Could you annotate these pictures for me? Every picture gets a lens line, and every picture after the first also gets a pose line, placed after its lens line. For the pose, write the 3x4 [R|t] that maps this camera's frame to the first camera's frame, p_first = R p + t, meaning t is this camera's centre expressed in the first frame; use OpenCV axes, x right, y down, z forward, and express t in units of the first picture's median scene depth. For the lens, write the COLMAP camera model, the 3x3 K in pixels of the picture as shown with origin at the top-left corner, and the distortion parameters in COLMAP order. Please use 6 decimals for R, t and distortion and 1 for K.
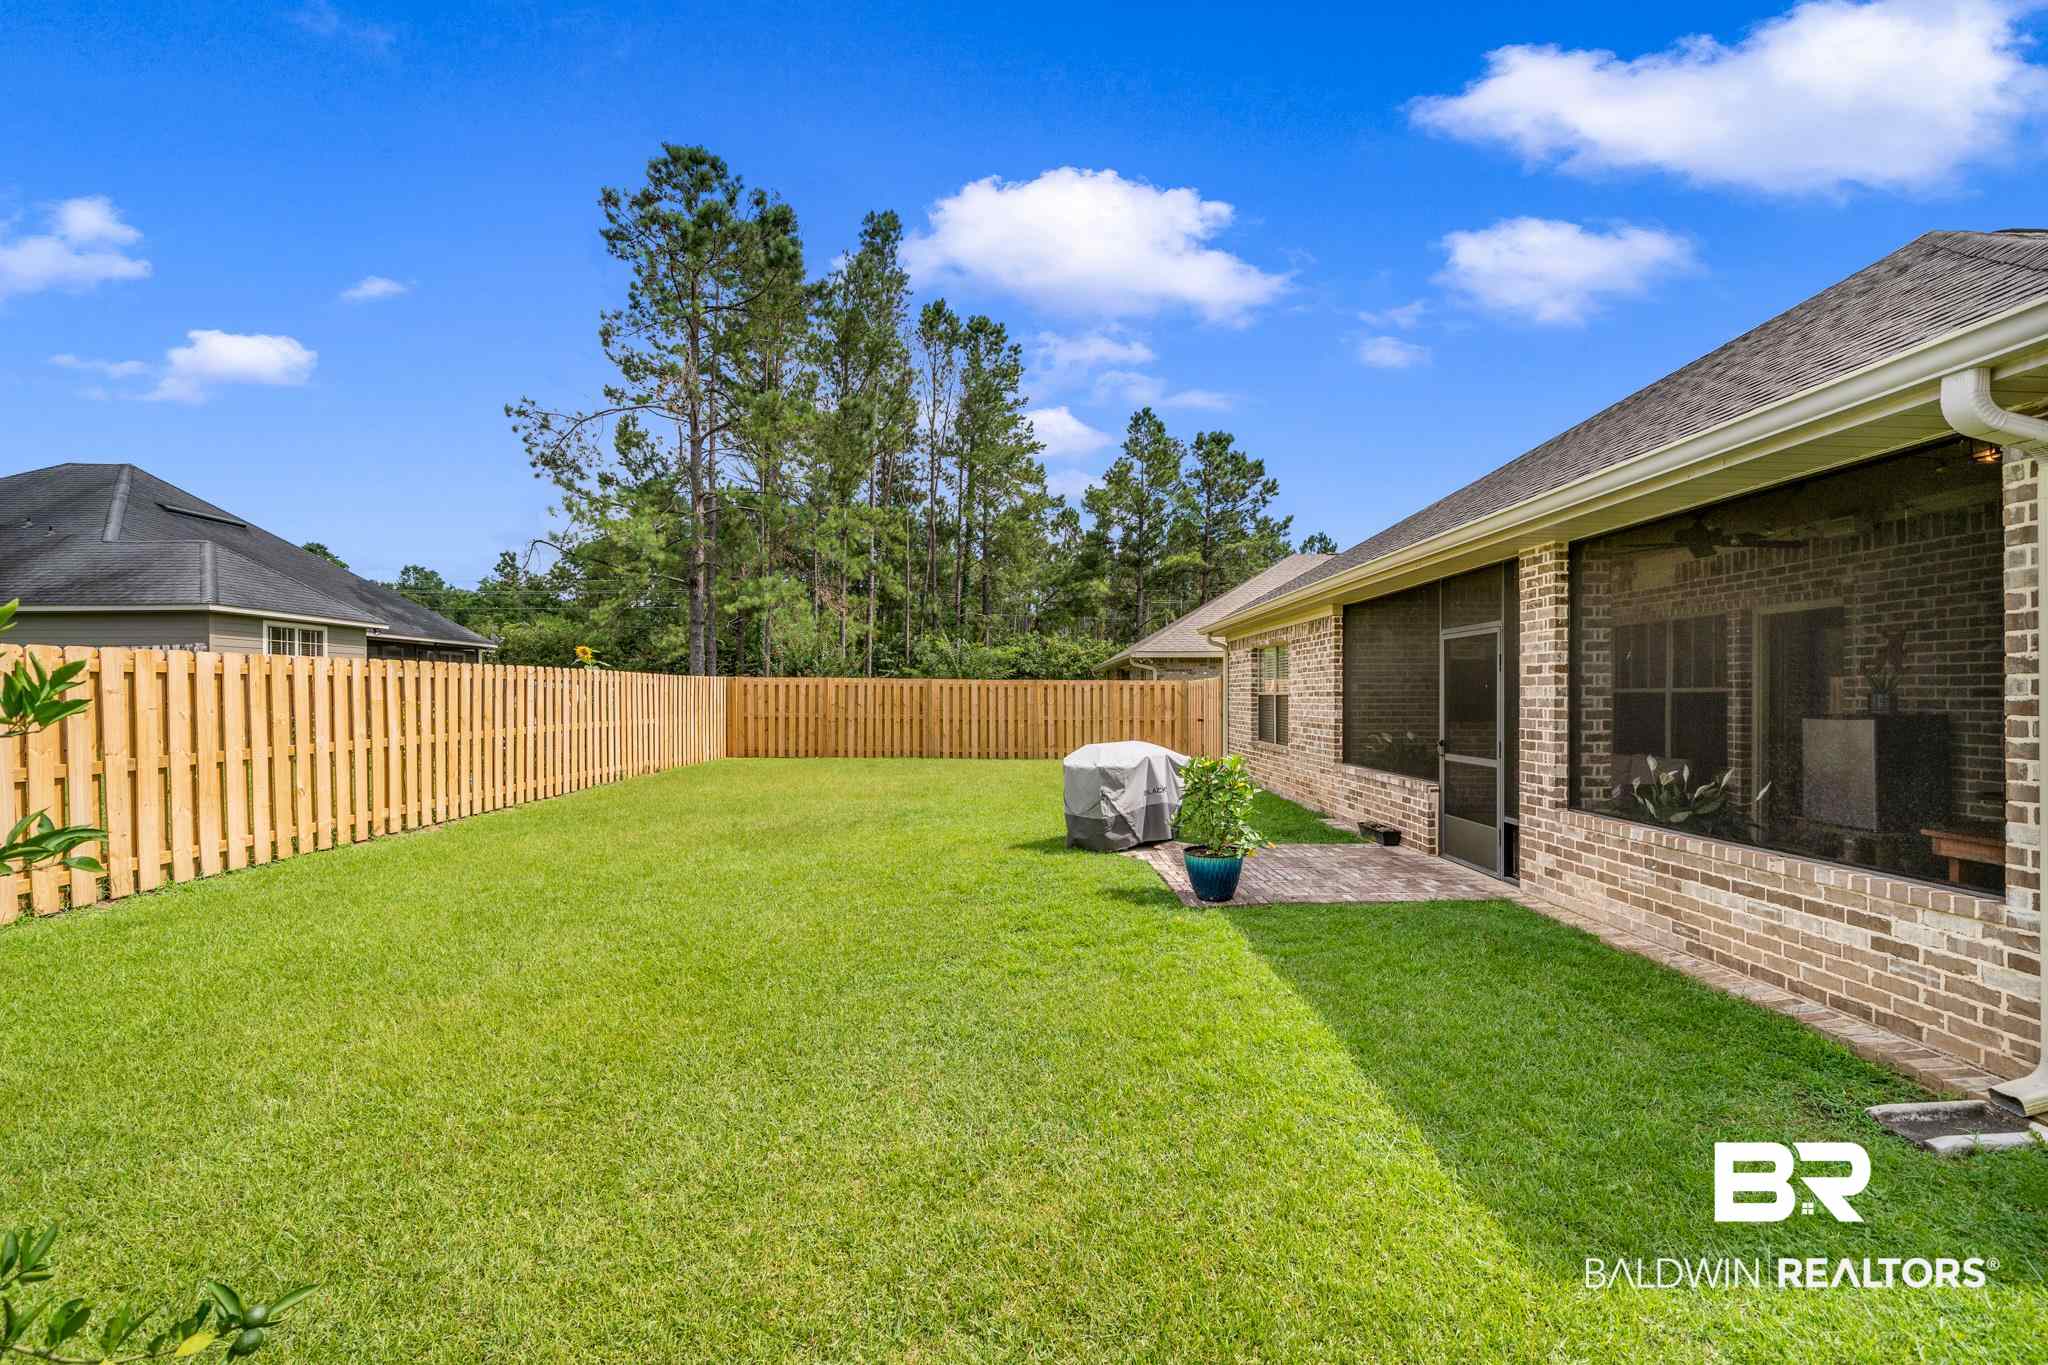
lens RADIAL K [[811.4, 0, 1023.9], [0, 811.4, 695.3], [0, 0, 1]] dist [-0.001180, -0.000149]
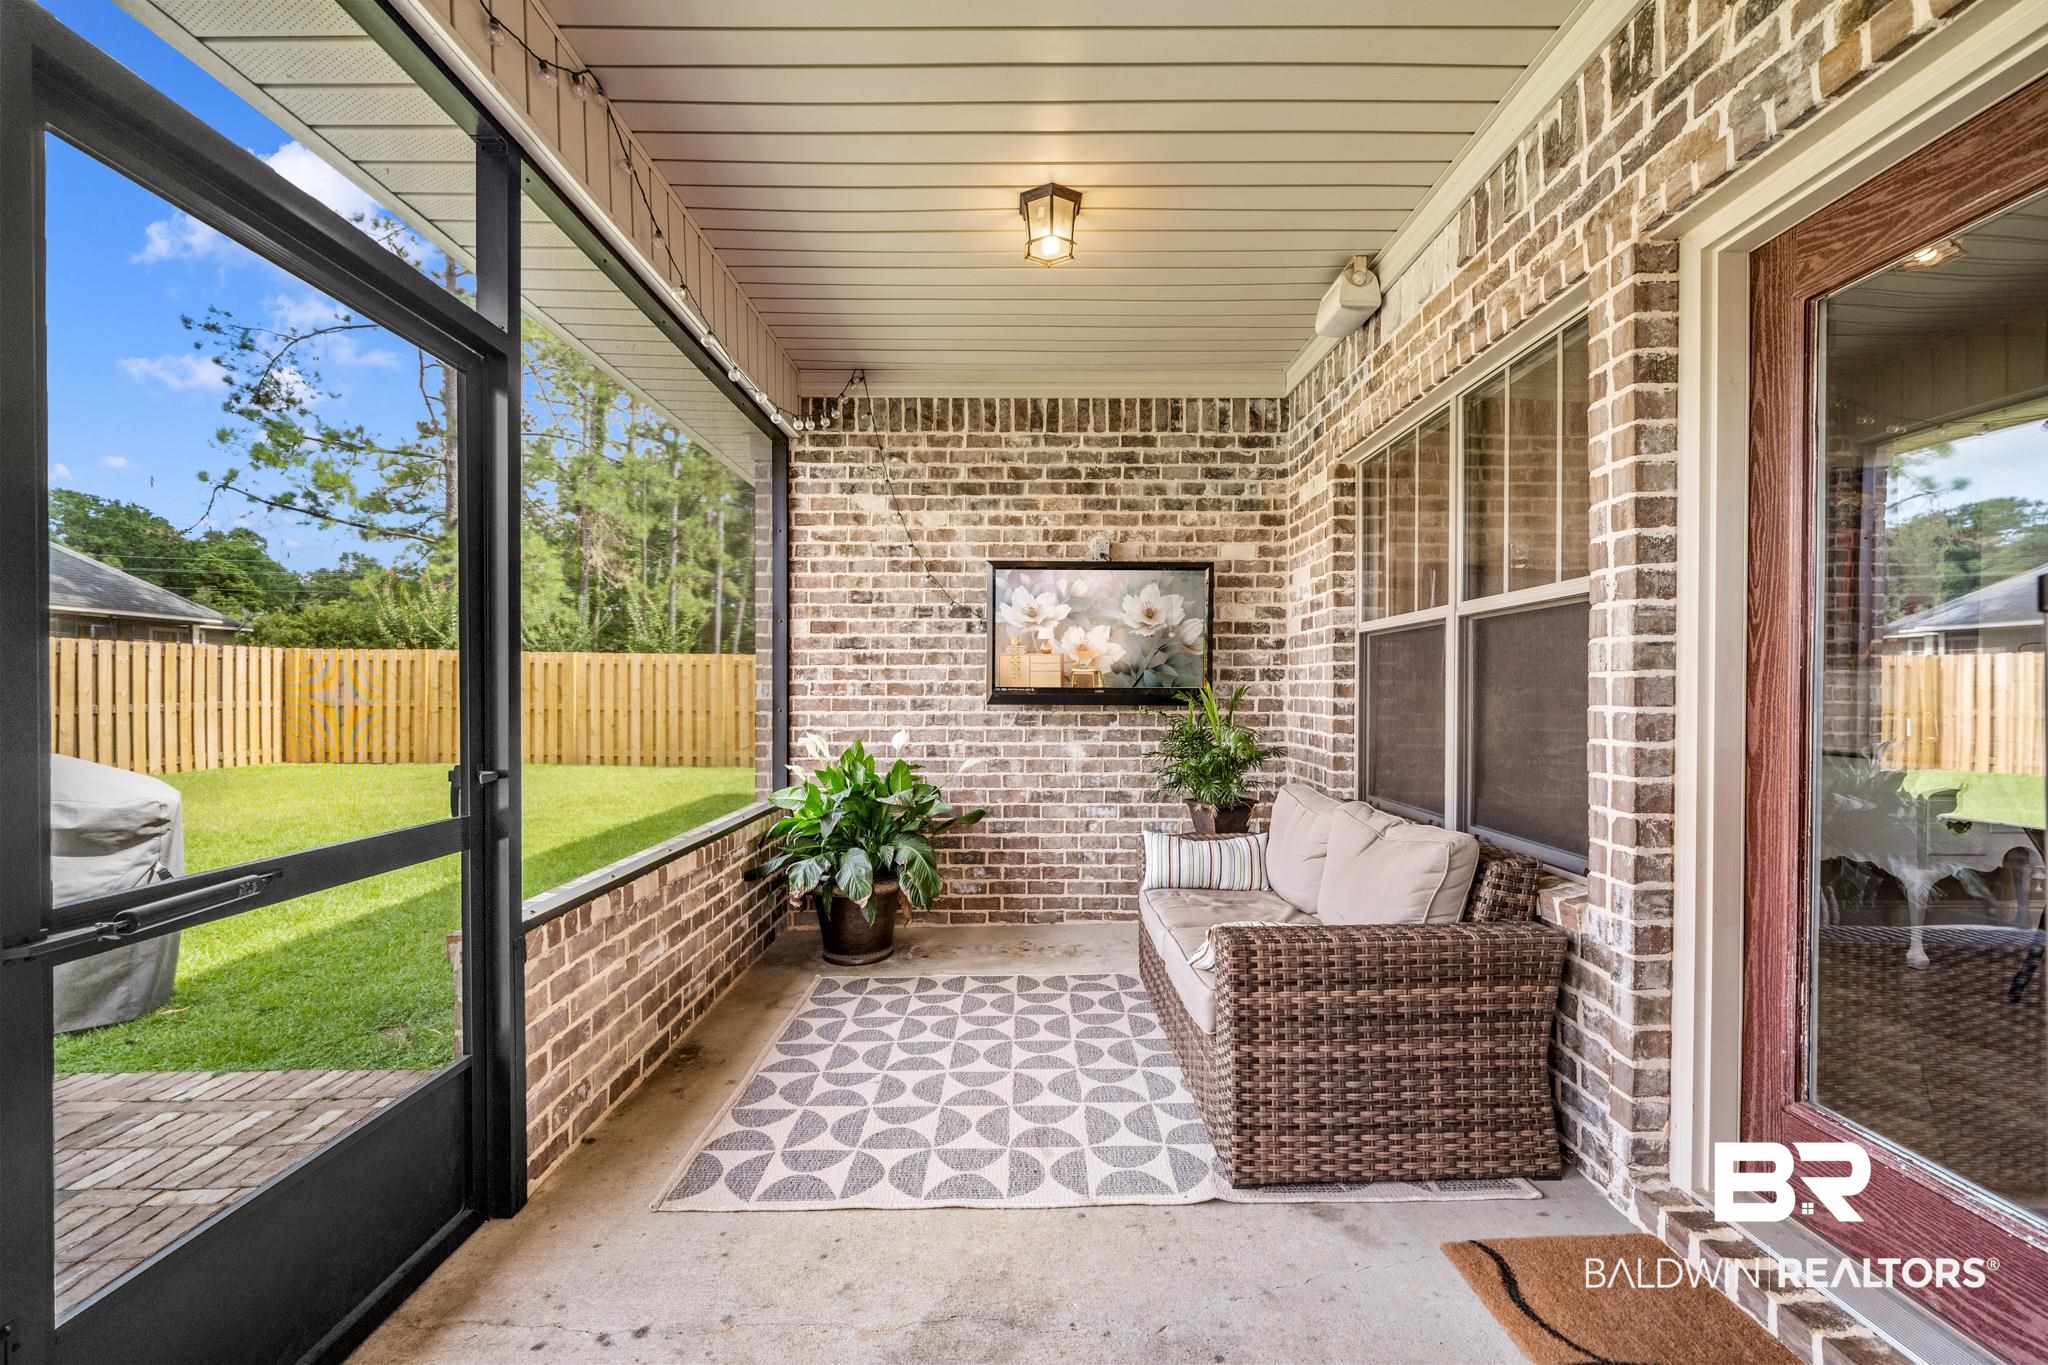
lens RADIAL K [[811.4, 0, 1023.9], [0, 811.4, 695.3], [0, 0, 1]] dist [-0.001180, -0.000149]
pose [[0.999991, 0.002941, -0.002914, 0.277504], [-0.002926, 0.999982, 0.005276, 0.012382], [0.002929, -0.005267, 0.999982, 0.298298]]
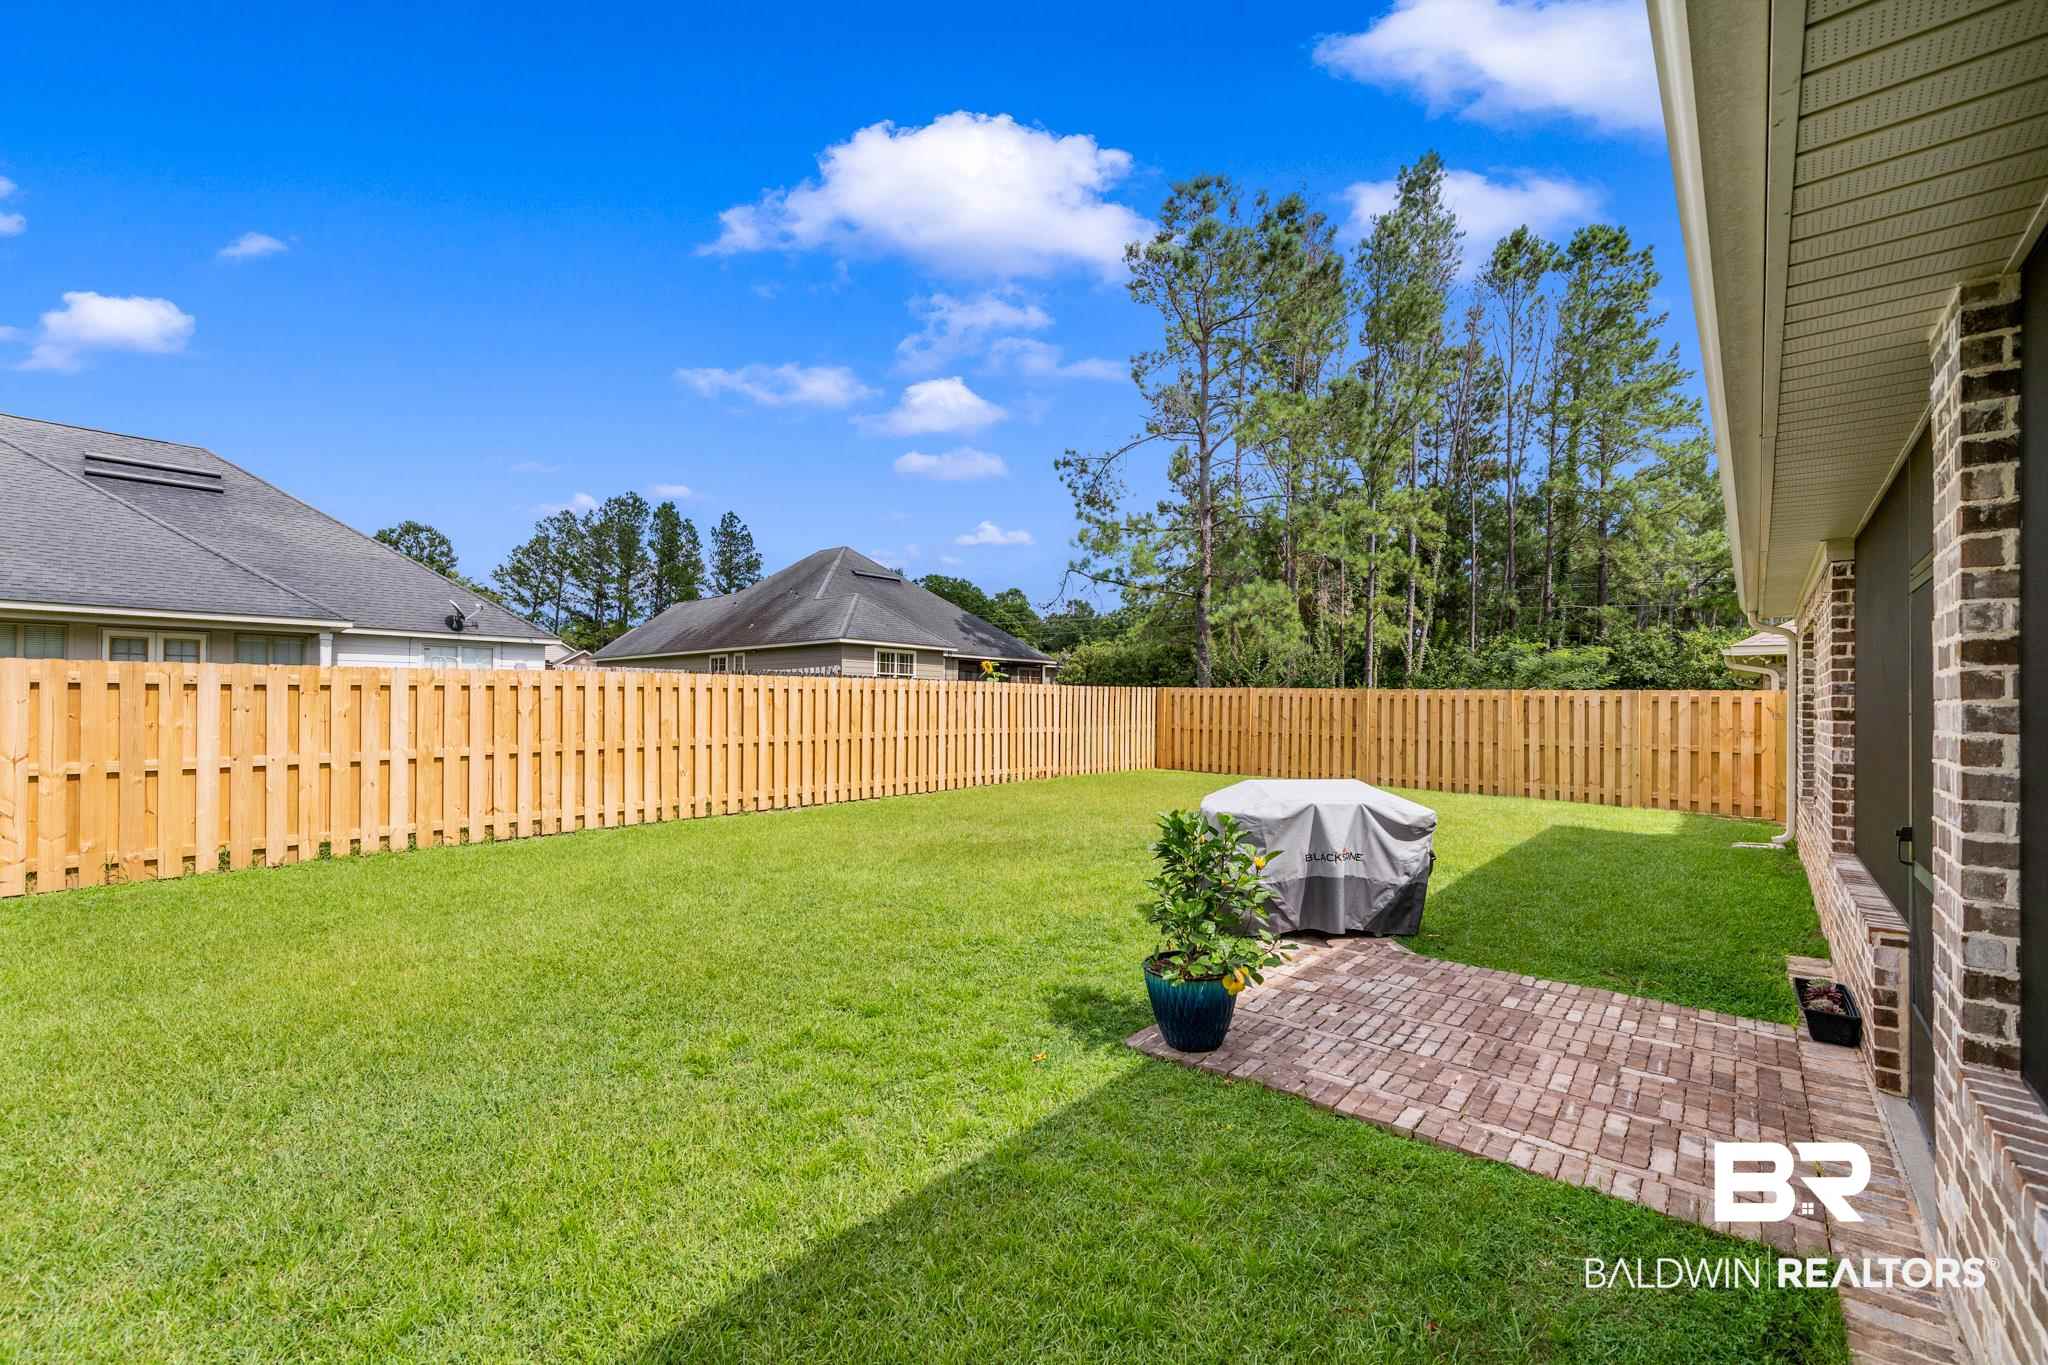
lens RADIAL K [[811.4, 0, 1023.9], [0, 811.4, 695.3], [0, 0, 1]] dist [-0.001180, -0.000149]
pose [[0.742081, 0.001737, -0.670308, 0.181898], [-0.010840, 0.999897, -0.009409, -0.002056], [0.670223, 0.014248, 0.742023, 0.148634]]
